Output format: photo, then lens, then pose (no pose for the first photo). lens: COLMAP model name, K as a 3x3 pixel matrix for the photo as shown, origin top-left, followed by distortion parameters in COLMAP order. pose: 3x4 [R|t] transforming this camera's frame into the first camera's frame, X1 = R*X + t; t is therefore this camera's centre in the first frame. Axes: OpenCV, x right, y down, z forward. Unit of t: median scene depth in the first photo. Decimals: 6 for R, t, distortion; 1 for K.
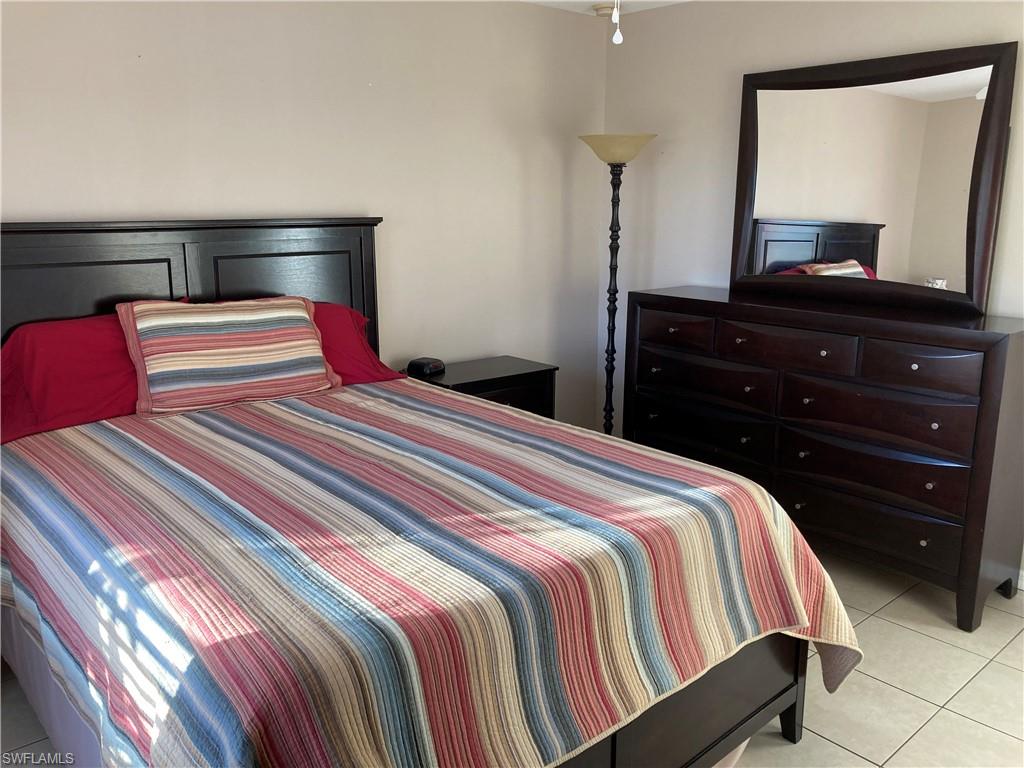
lens RADIAL K [[830.6, 0, 510.6], [0, 830.6, 382.1], [0, 0, 1]] dist [0.016535, 0.004267]
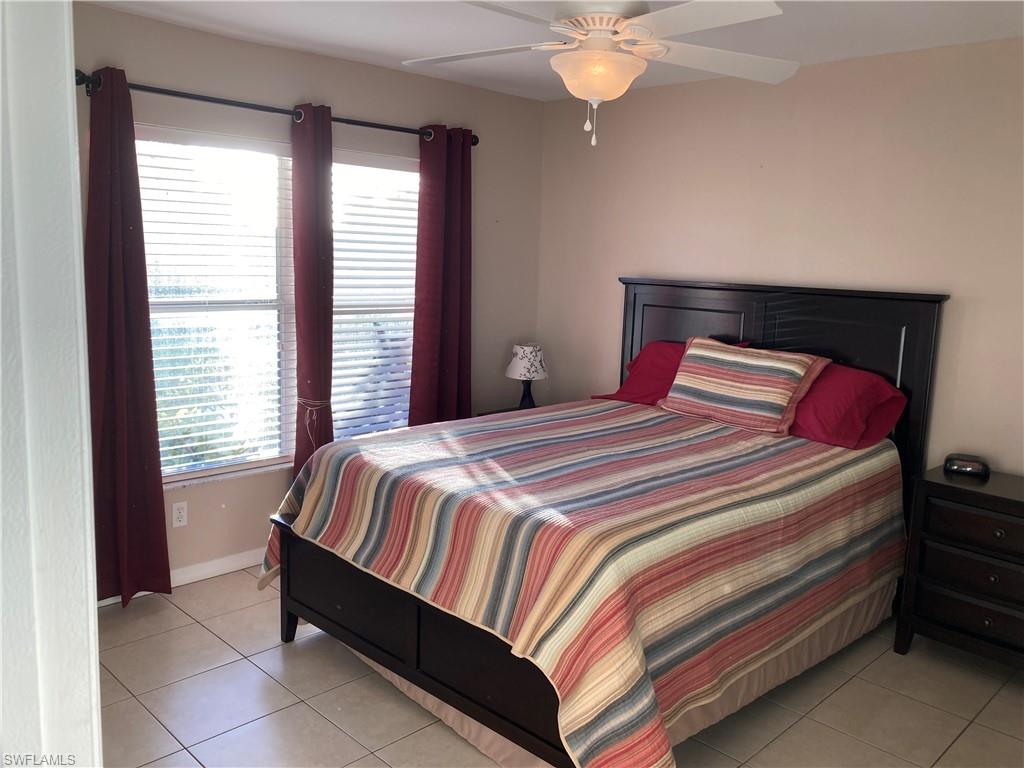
lens RADIAL K [[830.6, 0, 510.7], [0, 830.6, 385.4], [0, 0, 1]] dist [0.016535, 0.004267]
pose [[0.061929, 0.159005, -0.985334, 1.110057], [-0.252010, 0.957732, 0.138712, -0.154217], [0.965741, 0.239723, 0.099382, 0.653767]]
